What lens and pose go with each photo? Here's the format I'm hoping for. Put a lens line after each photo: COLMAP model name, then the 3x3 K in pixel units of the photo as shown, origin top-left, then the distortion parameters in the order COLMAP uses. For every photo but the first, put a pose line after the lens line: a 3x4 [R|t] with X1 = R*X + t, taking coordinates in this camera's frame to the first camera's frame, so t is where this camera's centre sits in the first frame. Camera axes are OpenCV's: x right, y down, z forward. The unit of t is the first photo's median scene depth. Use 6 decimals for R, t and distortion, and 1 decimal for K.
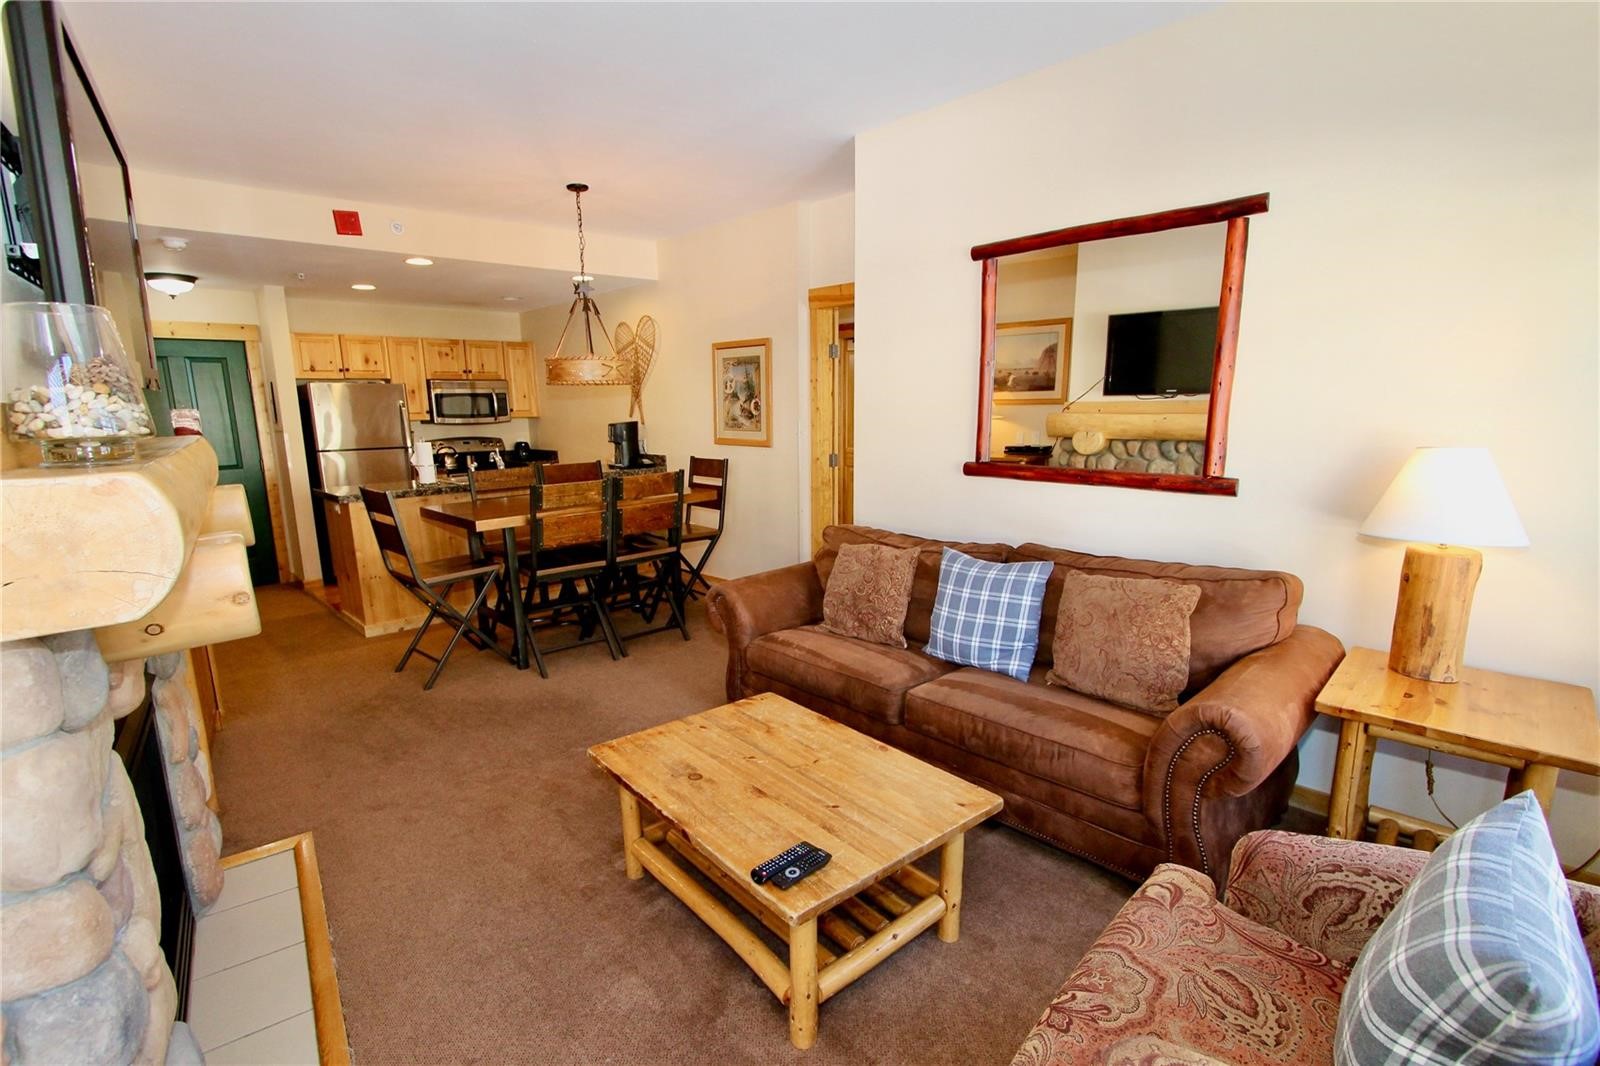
lens RADIAL K [[742.2, 0, 800.7], [0, 742.2, 542.9], [0, 0, 1]] dist [-0.010965, -0.000820]
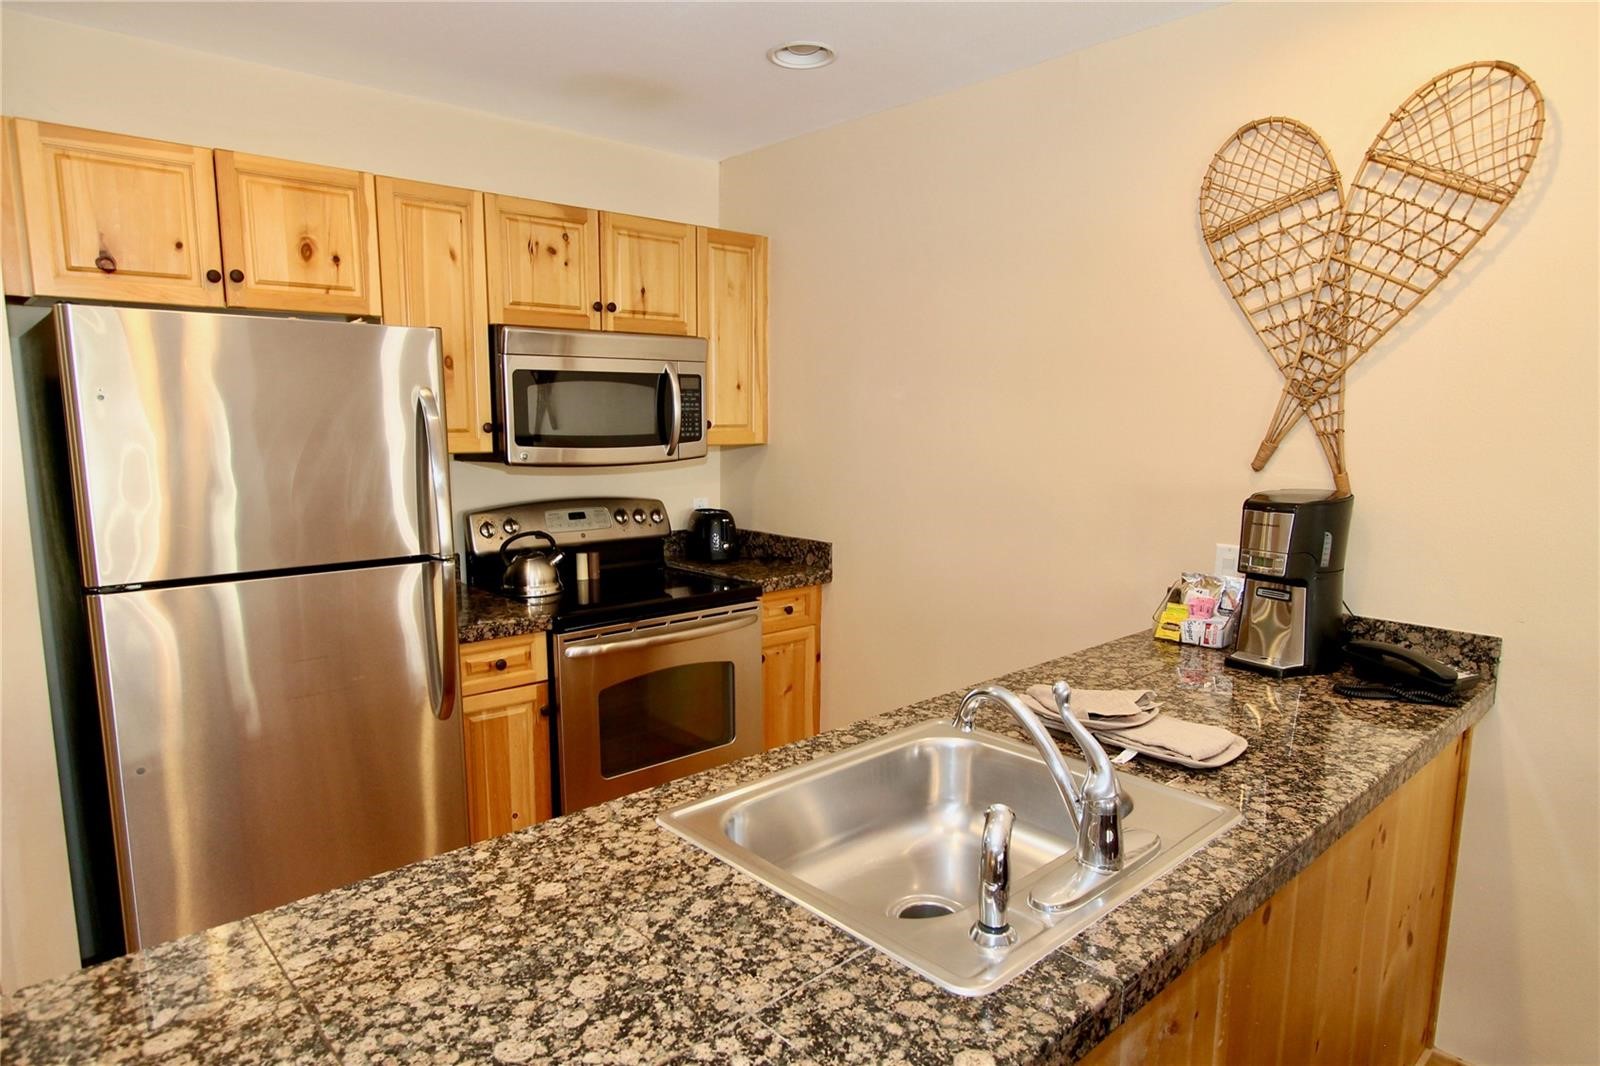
lens RADIAL K [[942.0, 0, 801.8], [0, 942.0, 552.4], [0, 0, 1]] dist [-0.010001, 0.003744]
pose [[0.999170, 0.029033, -0.028561, -0.426199], [-0.029875, 0.999117, -0.029527, -0.138164], [0.027679, 0.030356, 0.999156, 0.720543]]
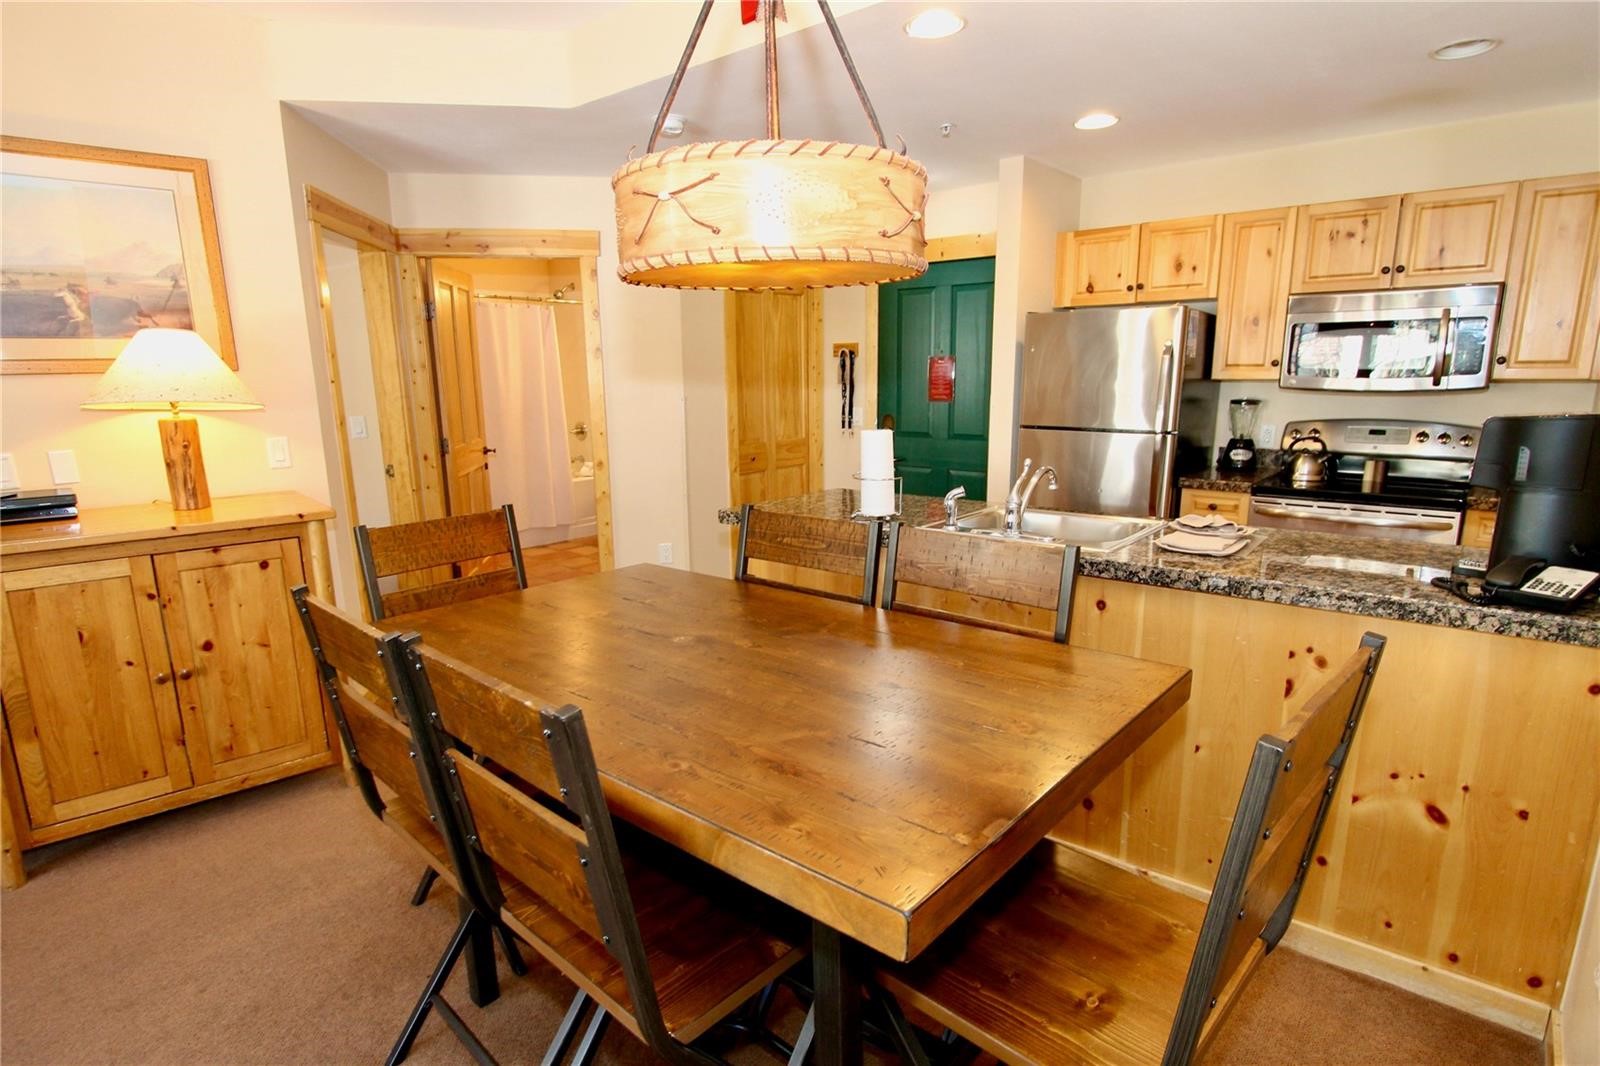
lens RADIAL K [[841.0, 0, 801.9], [0, 841.0, 548.5], [0, 0, 1]] dist [-0.009621, 0.001079]
pose [[0.113483, 0.225288, -0.967661, 0.022865], [-0.171697, 0.963746, 0.204240, -0.141584], [0.978592, 0.142967, 0.148050, 0.753592]]
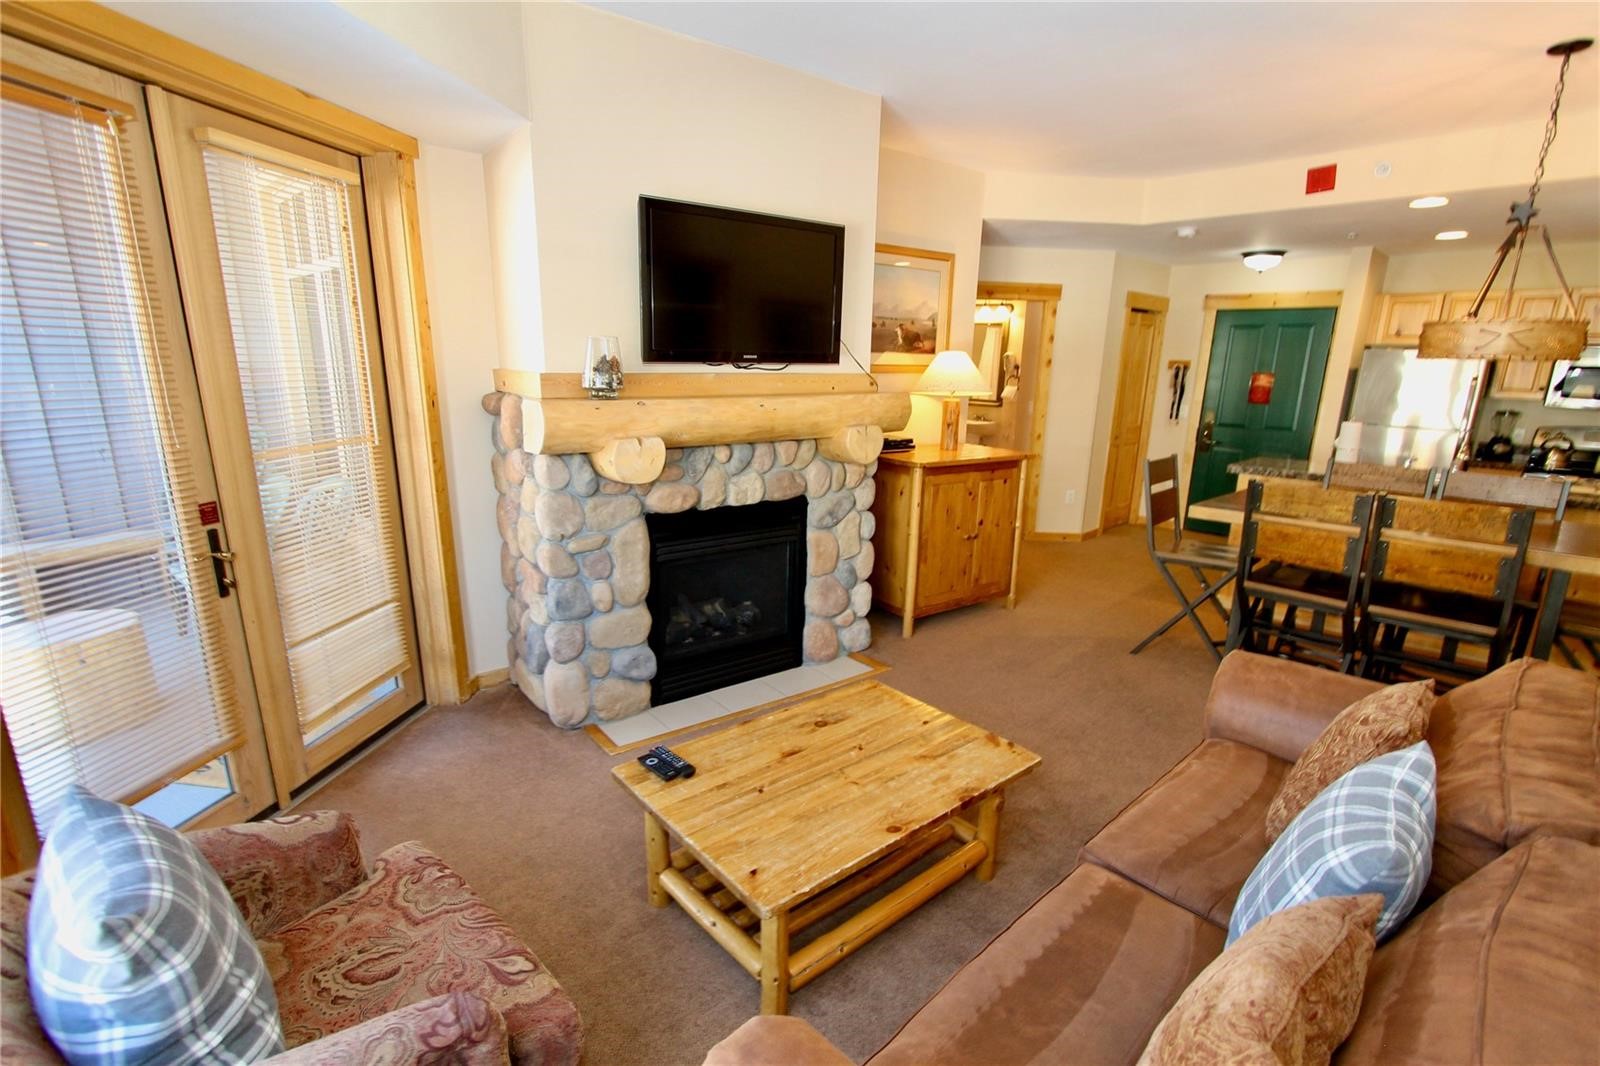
lens RADIAL K [[742.2, 0, 791.2], [0, 742.2, 542.4], [0, 0, 1]] dist [-0.010965, -0.000820]
pose [[0.010080, 0.255951, -0.966637, 0.293327], [-0.202123, 0.947254, 0.248710, -0.071729], [0.979308, 0.192873, 0.061282, 0.282219]]
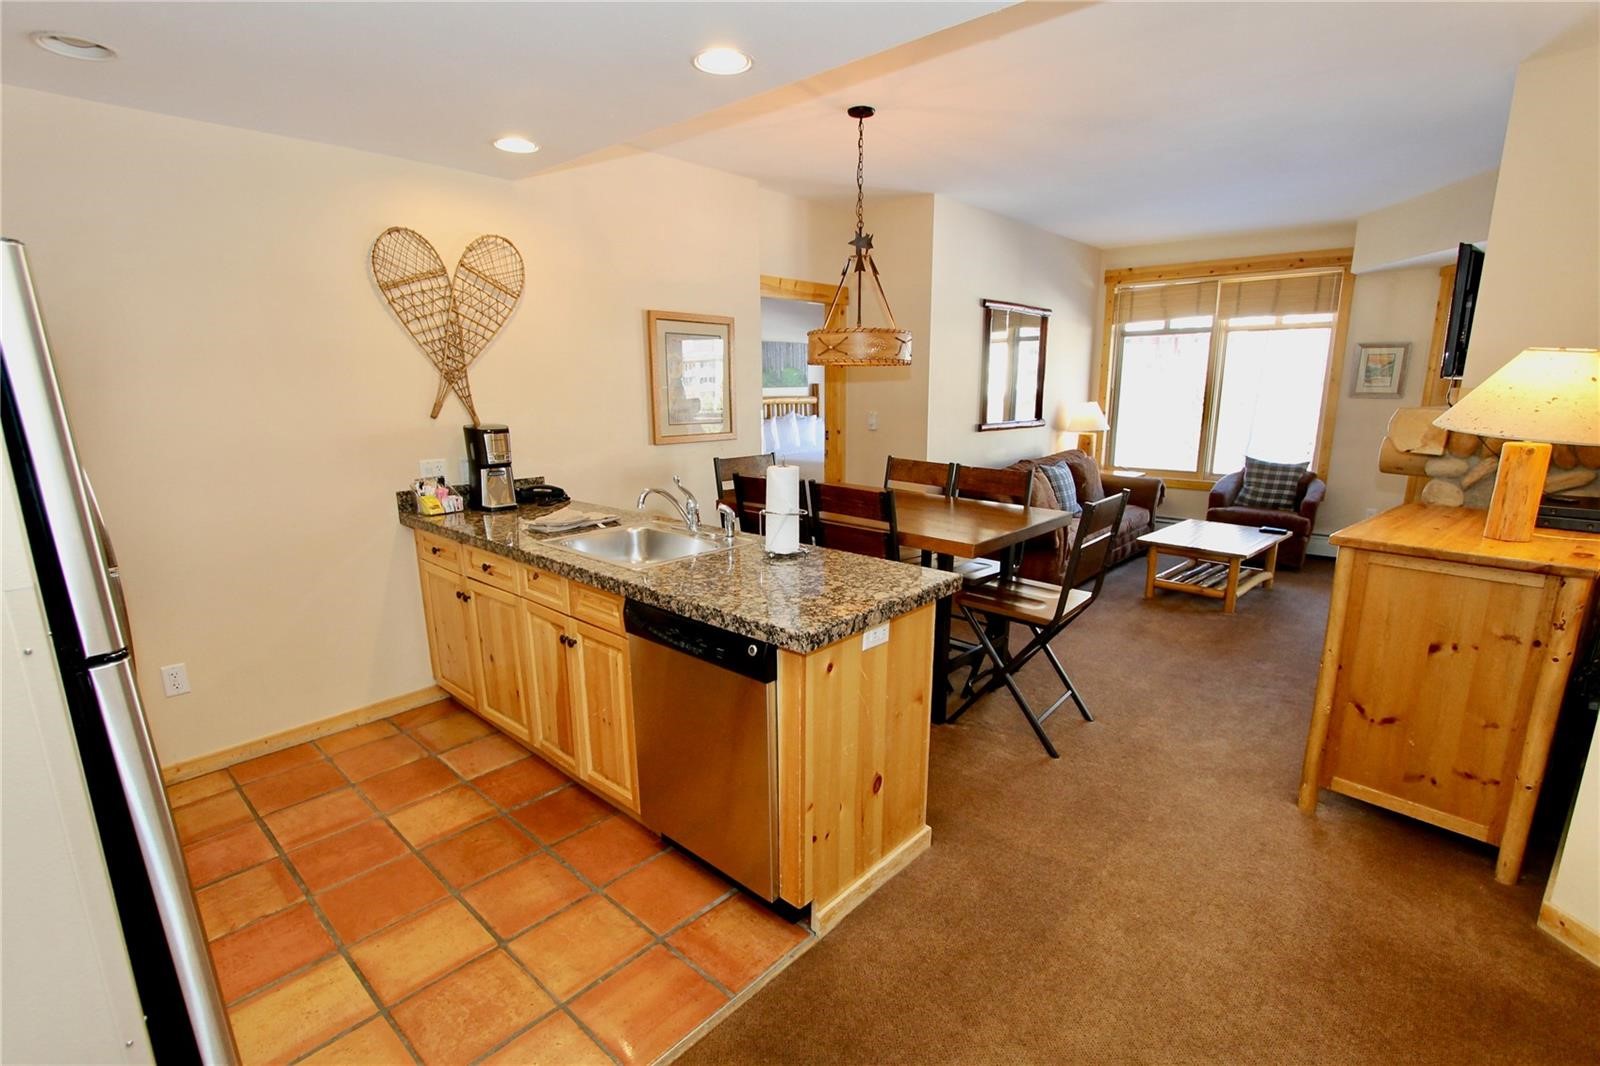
lens RADIAL K [[742.2, 0, 794.5], [0, 742.2, 549.4], [0, 0, 1]] dist [-0.010965, -0.000820]
pose [[-0.059992, -0.203942, 0.977143, -0.853360], [0.194018, 0.957855, 0.211828, -0.158655], [-0.979162, 0.202291, -0.017896, 0.866899]]
